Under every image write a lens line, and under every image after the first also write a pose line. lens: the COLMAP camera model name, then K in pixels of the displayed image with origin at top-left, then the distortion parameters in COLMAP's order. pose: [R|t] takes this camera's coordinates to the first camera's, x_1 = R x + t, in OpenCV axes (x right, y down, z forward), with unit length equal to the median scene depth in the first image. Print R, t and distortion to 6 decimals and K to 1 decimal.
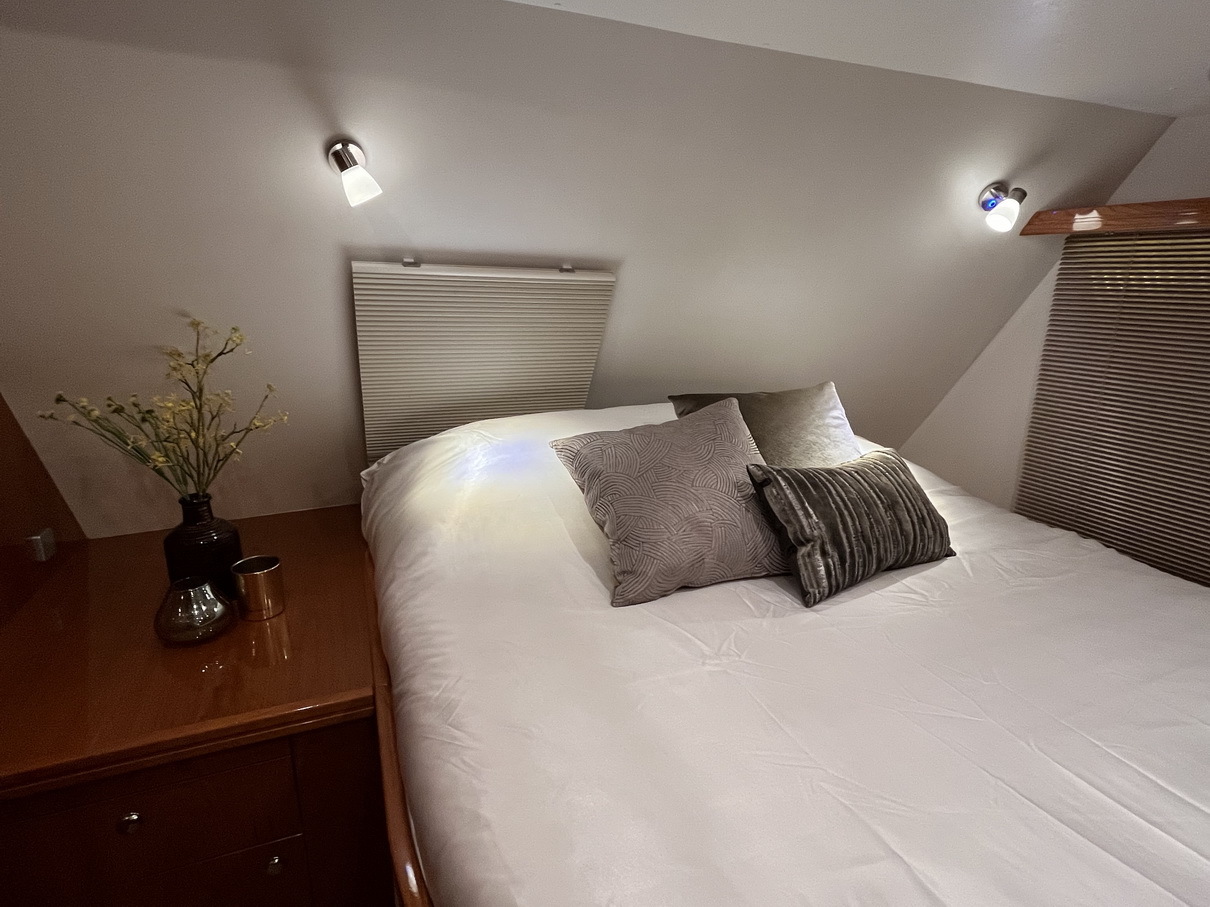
lens RADIAL K [[624.7, 0, 605.7], [0, 624.7, 464.3], [0, 0, 1]] dist [-0.001869, 0.000077]
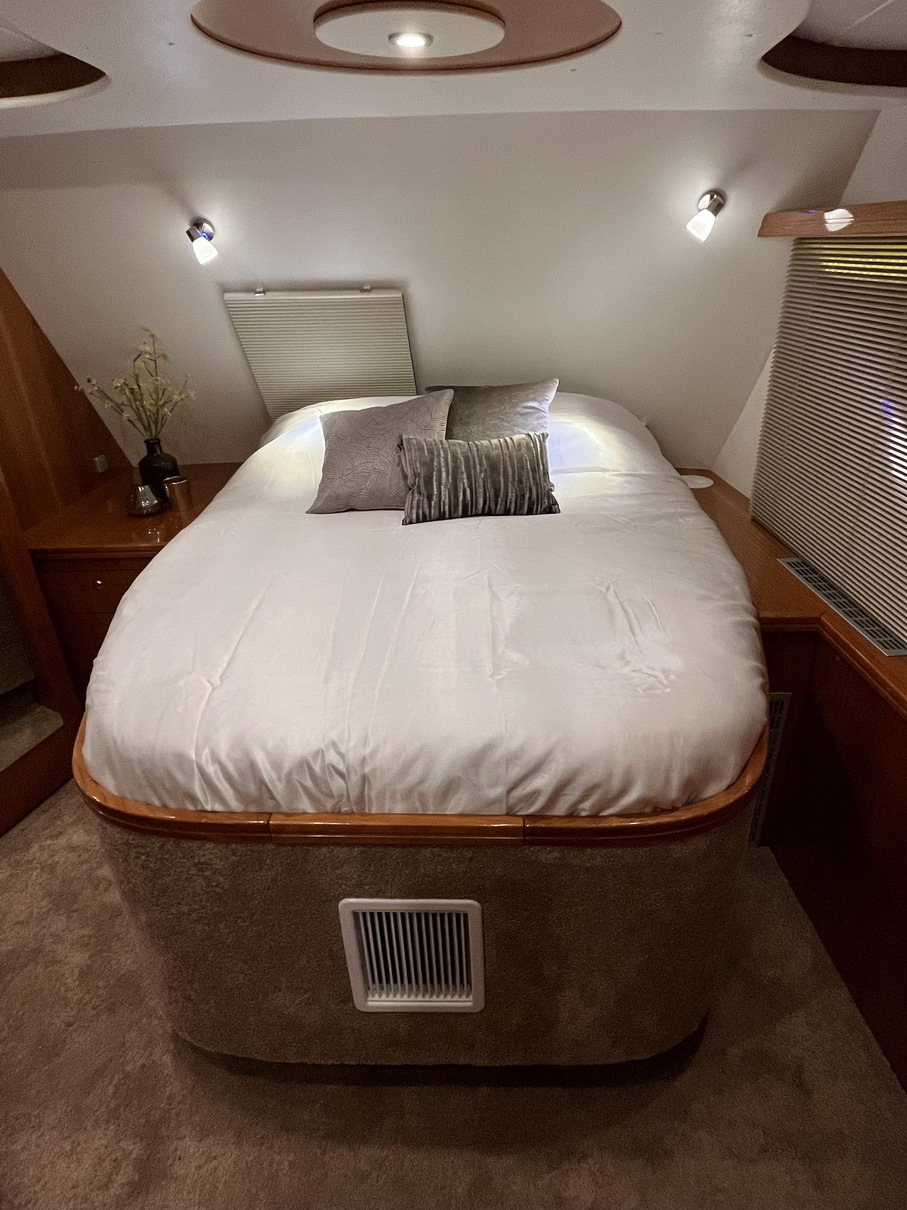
lens RADIAL K [[724.0, 0, 477.1], [0, 724.0, 608.0], [0, 0, 1]] dist [-0.000523, -0.001319]
pose [[0.901147, 0.147898, -0.407505, 1.002007], [-0.071149, 0.977715, 0.197510, 0.044895], [0.427635, -0.148992, 0.891588, -0.463634]]
